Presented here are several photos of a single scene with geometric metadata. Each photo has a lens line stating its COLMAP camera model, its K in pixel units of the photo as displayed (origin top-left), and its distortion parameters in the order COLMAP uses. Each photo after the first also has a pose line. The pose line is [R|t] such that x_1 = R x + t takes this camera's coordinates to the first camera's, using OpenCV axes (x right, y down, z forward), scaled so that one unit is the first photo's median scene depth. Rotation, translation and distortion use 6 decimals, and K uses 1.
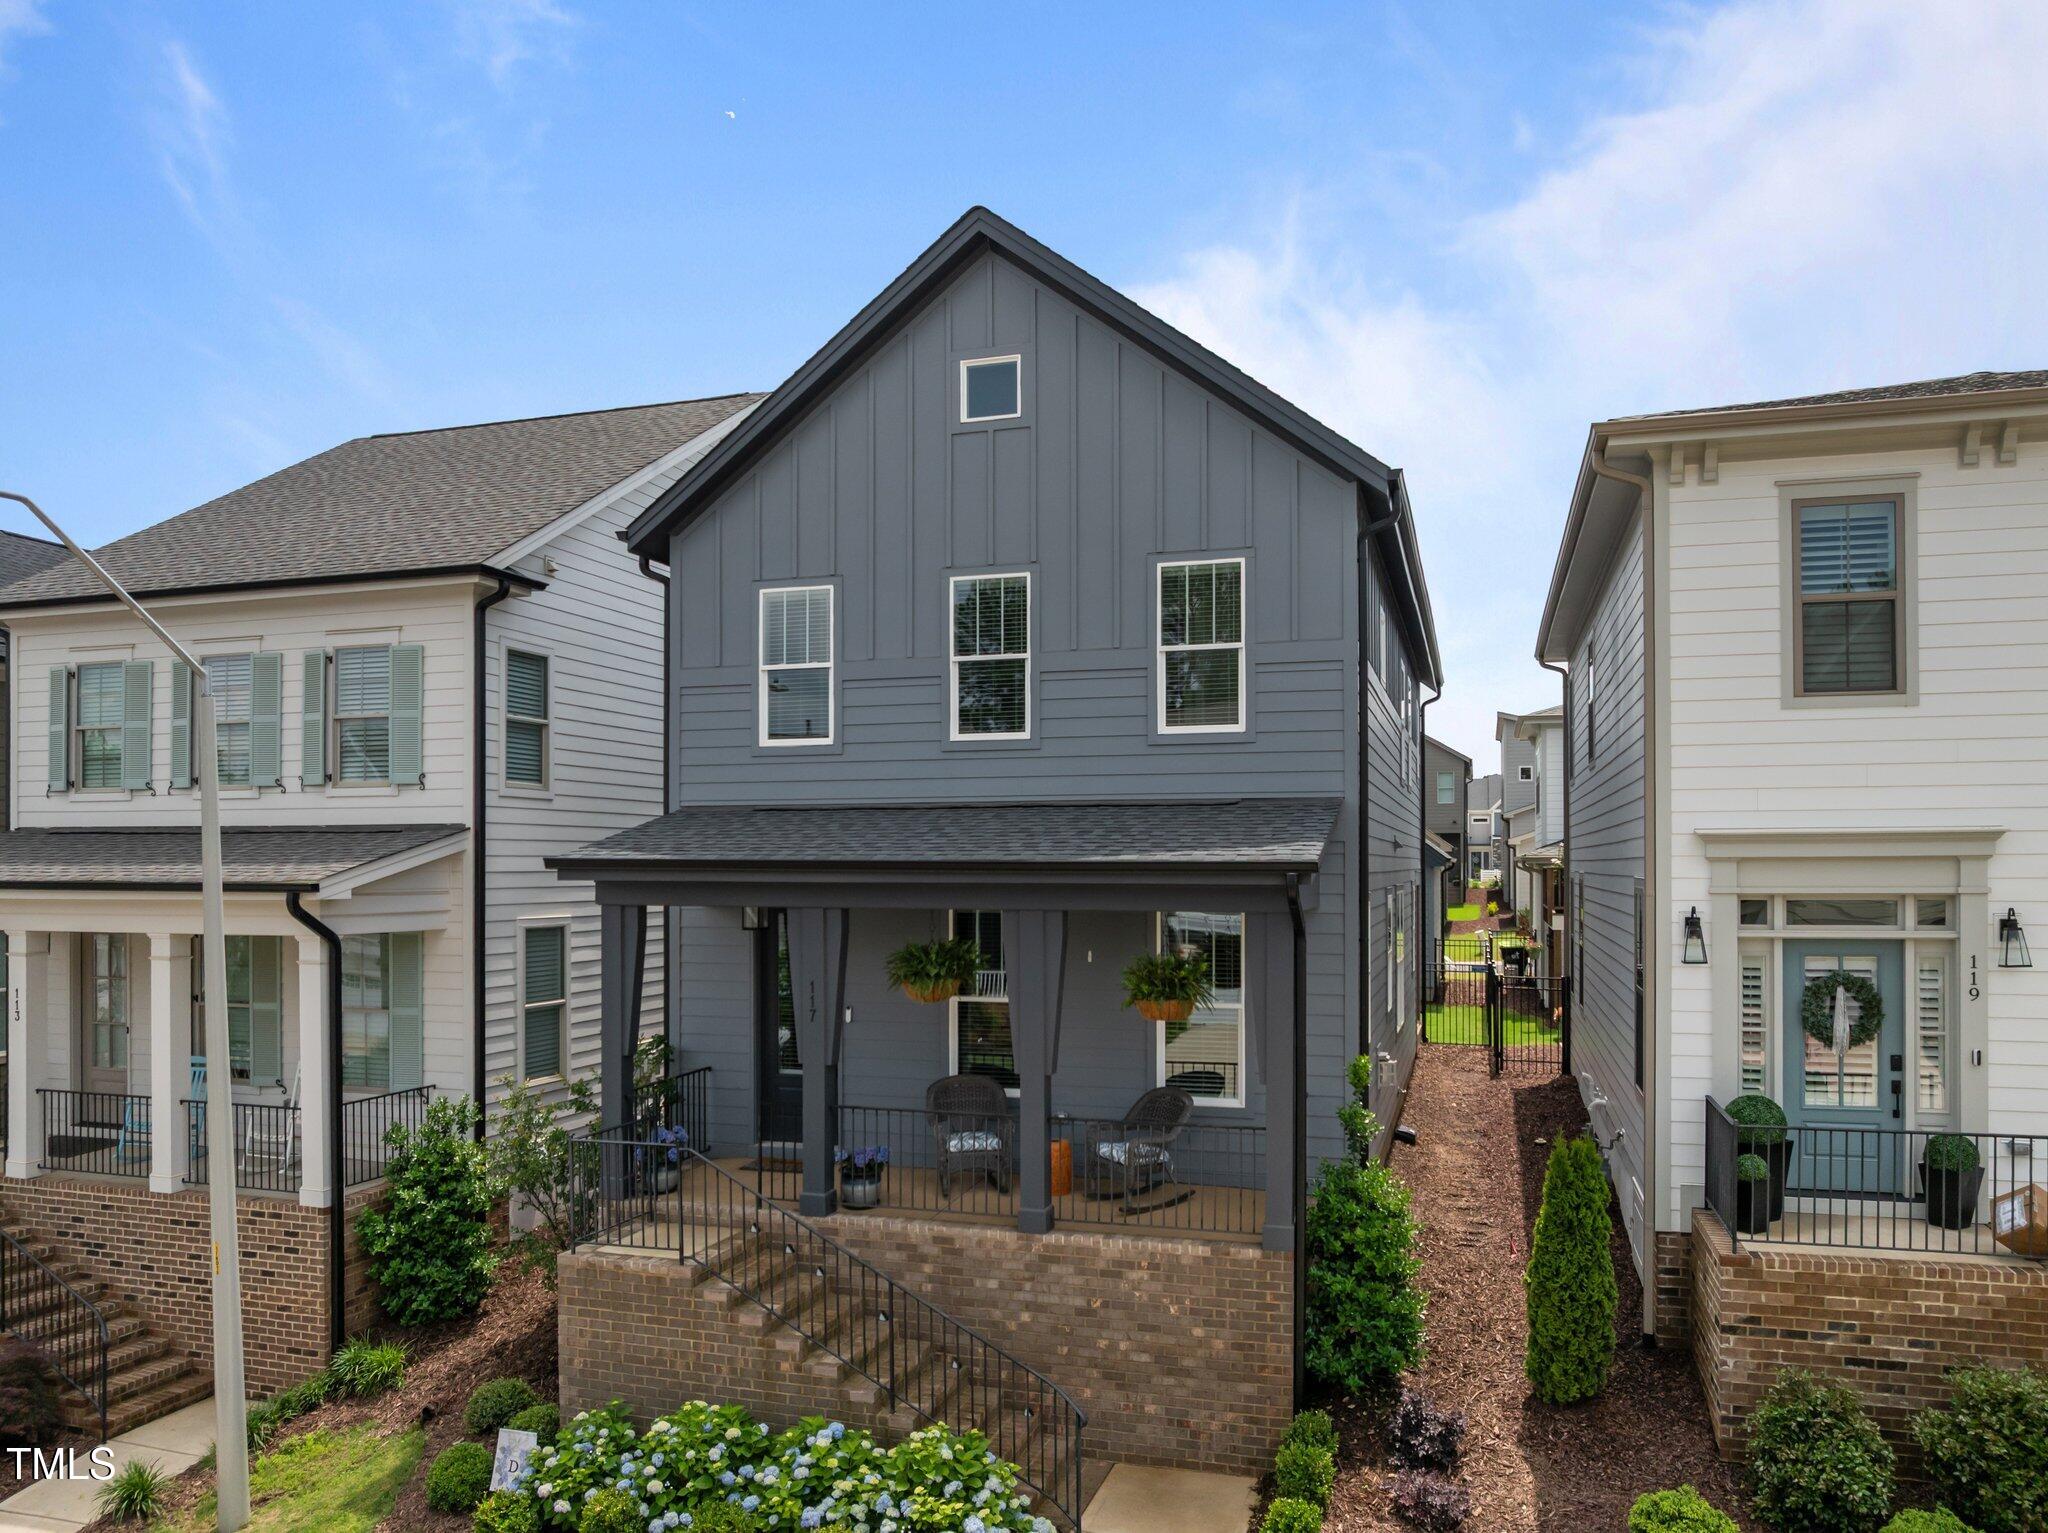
lens RADIAL K [[1459.7, 0, 1033.8], [0, 1459.7, 867.0], [0, 0, 1]] dist [-0.047223, 0.014644]
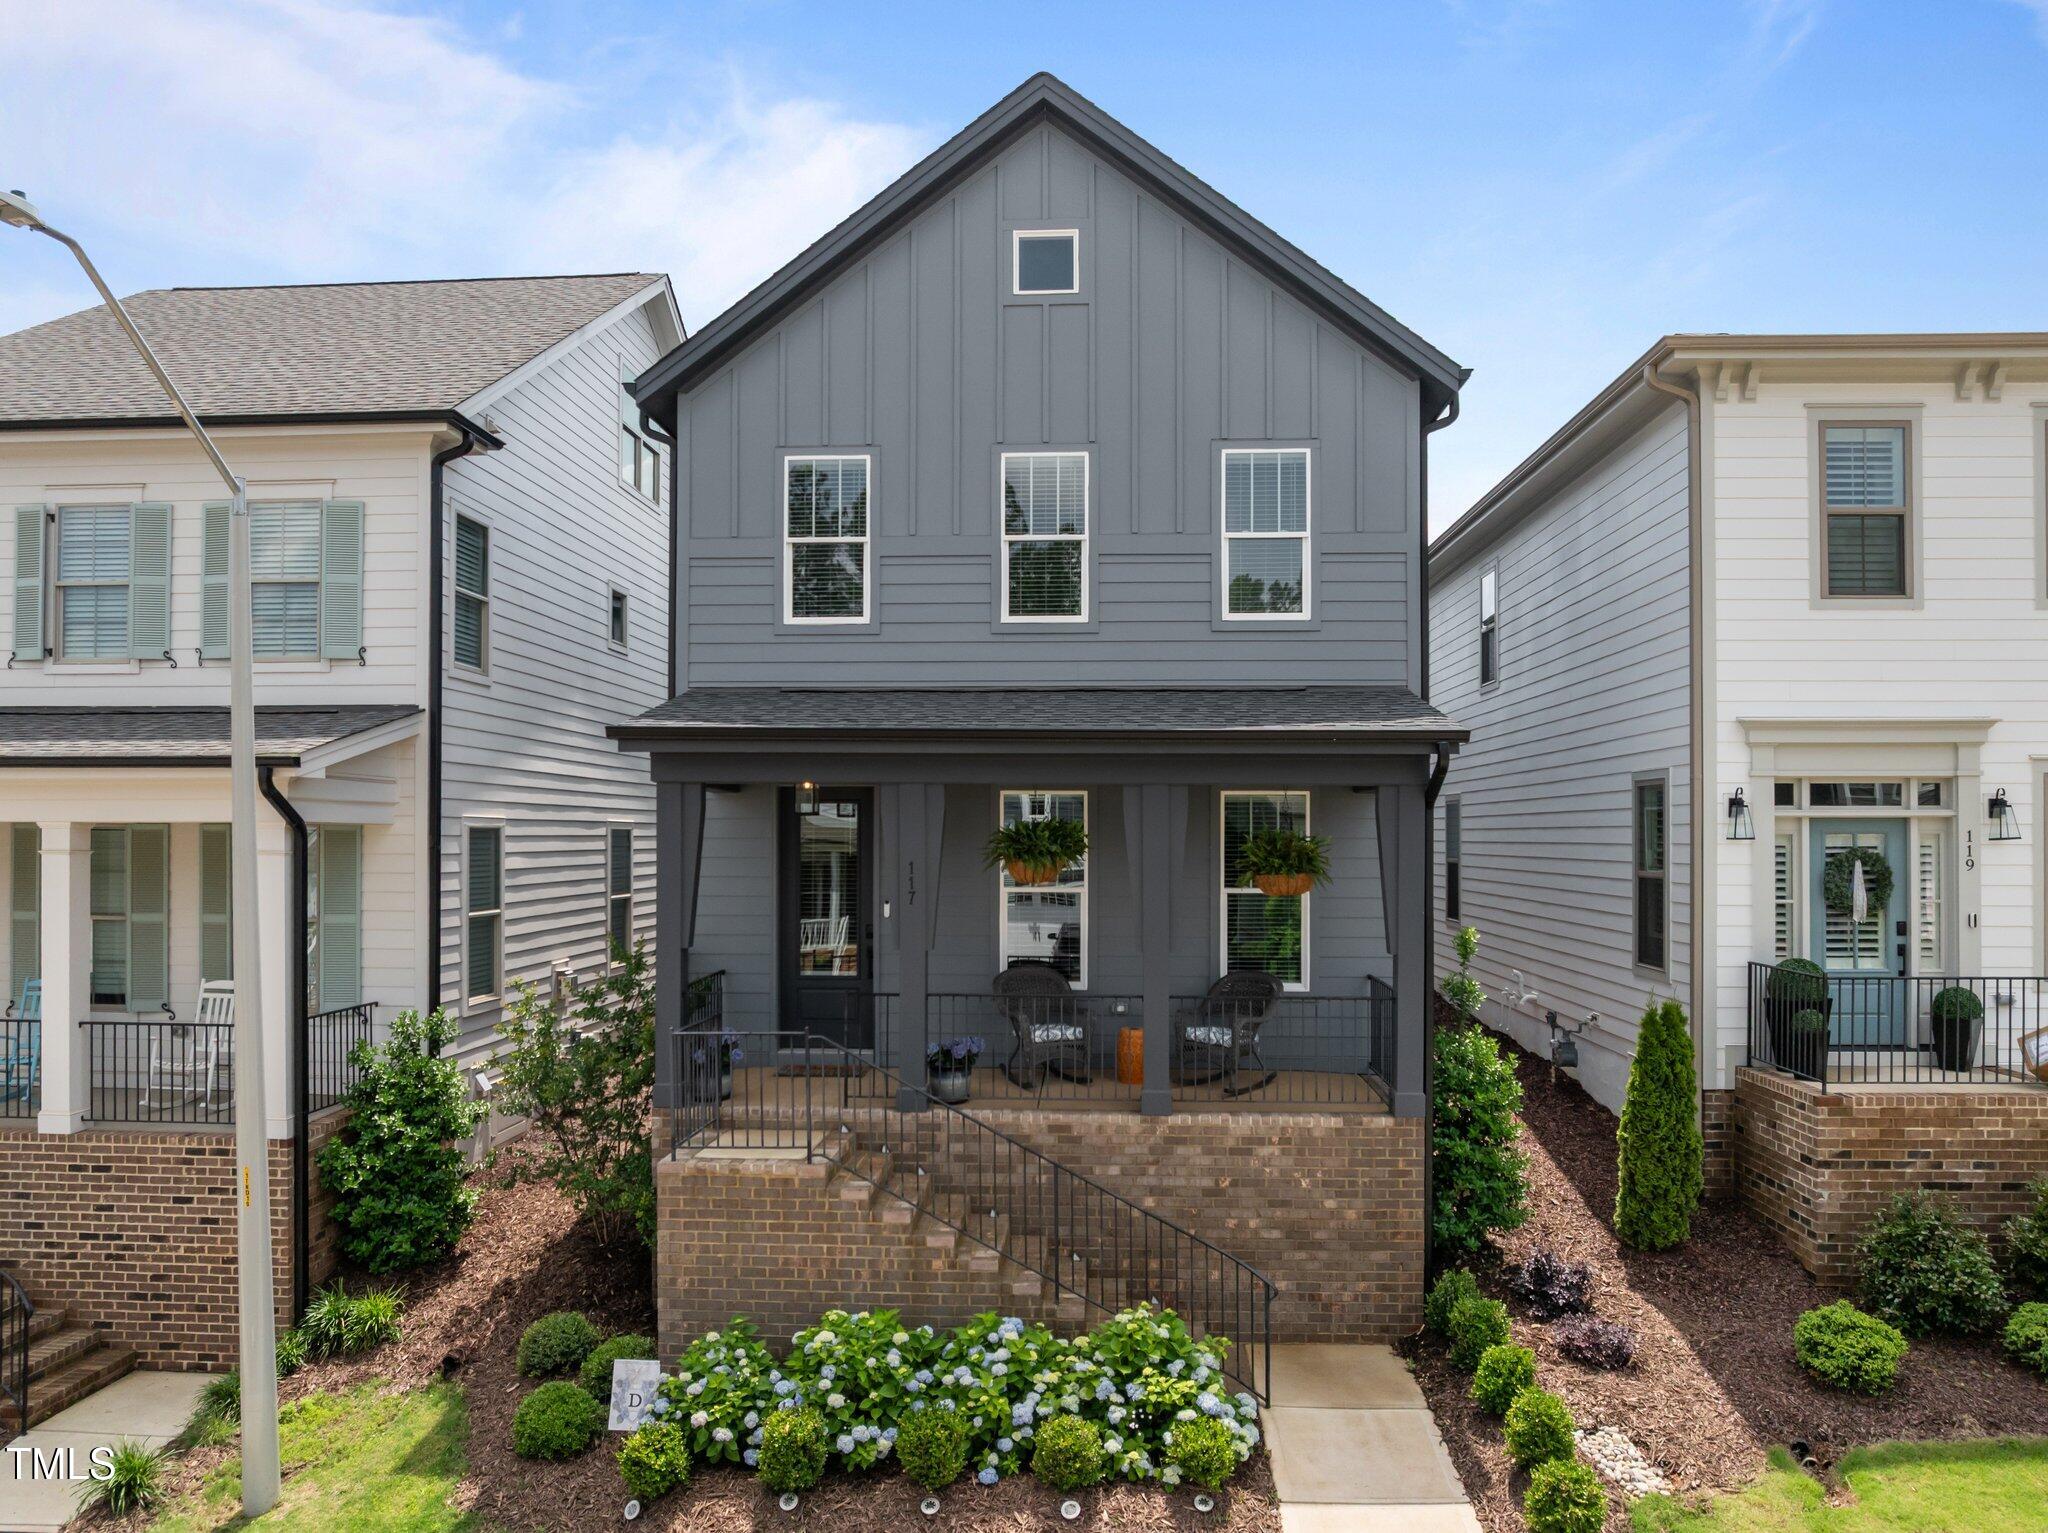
lens RADIAL K [[1437.1, 0, 1029.2], [0, 1437.1, 833.6], [0, 0, 1]] dist [-0.038817, 0.005422]
pose [[0.970772, 0.003882, 0.239974, -0.317730], [-0.003205, 0.999990, -0.003214, 0.066728], [-0.239984, 0.002351, 0.970774, 0.088051]]
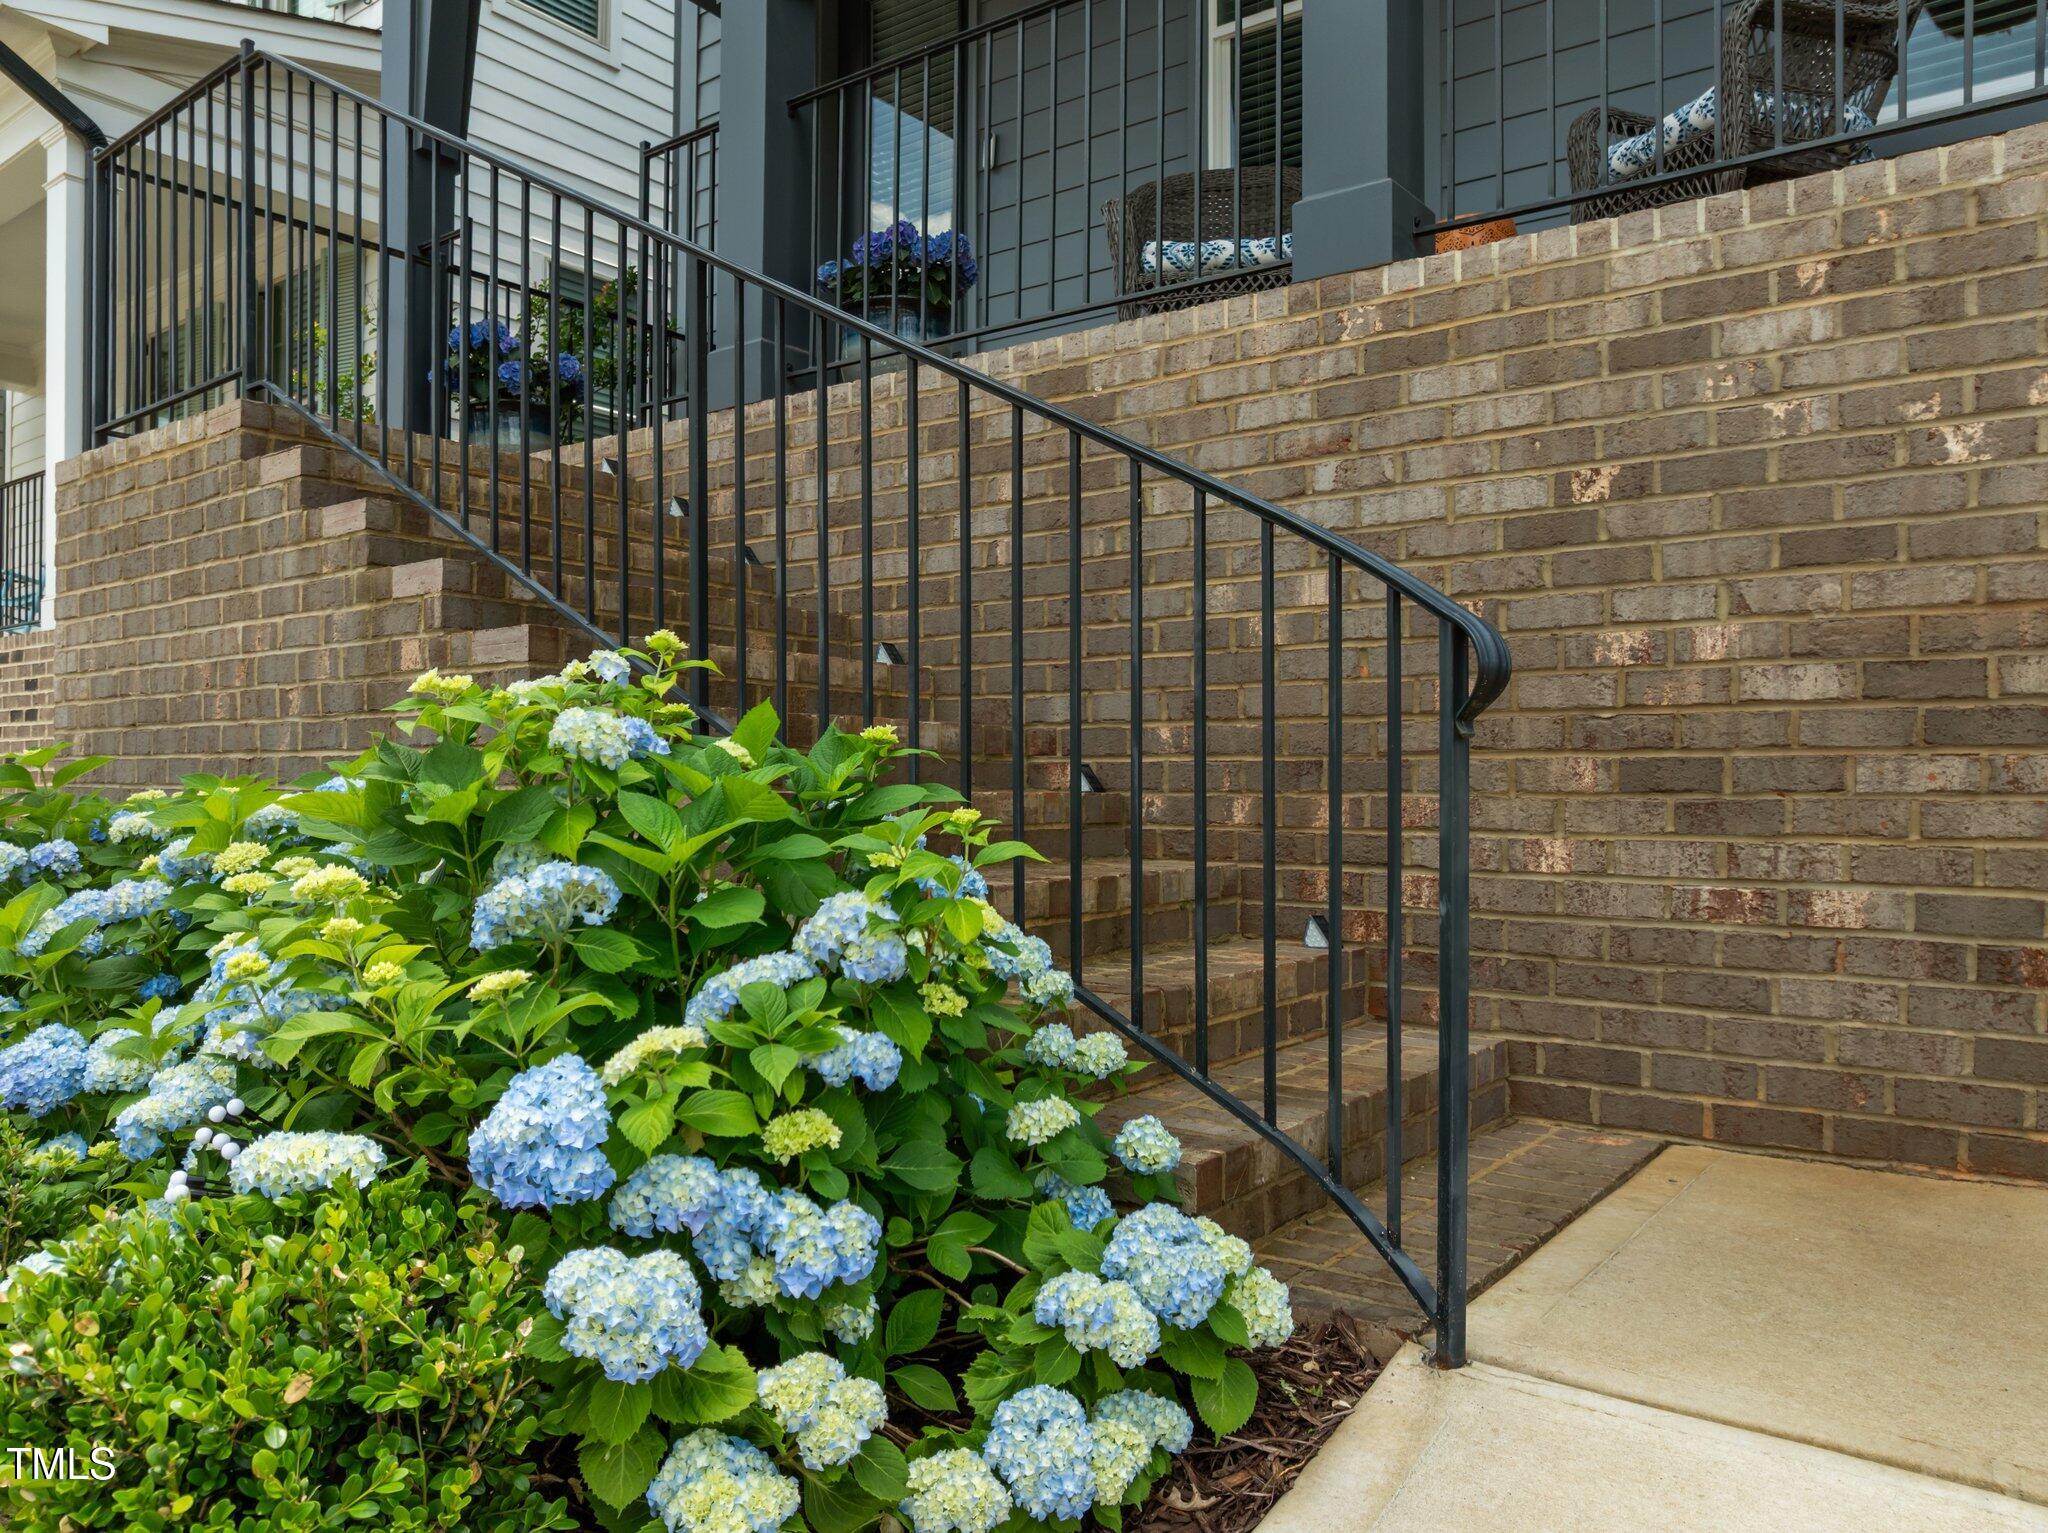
lens RADIAL K [[1456.0, 0, 1040.5], [0, 1456.0, 807.6], [0, 0, 1]] dist [-0.034289, -0.000481]
pose [[0.942259, 0.009131, -0.334760, 0.037063], [-0.004868, 0.999896, 0.013572, 0.349629], [0.334849, -0.011159, 0.942206, 0.732822]]
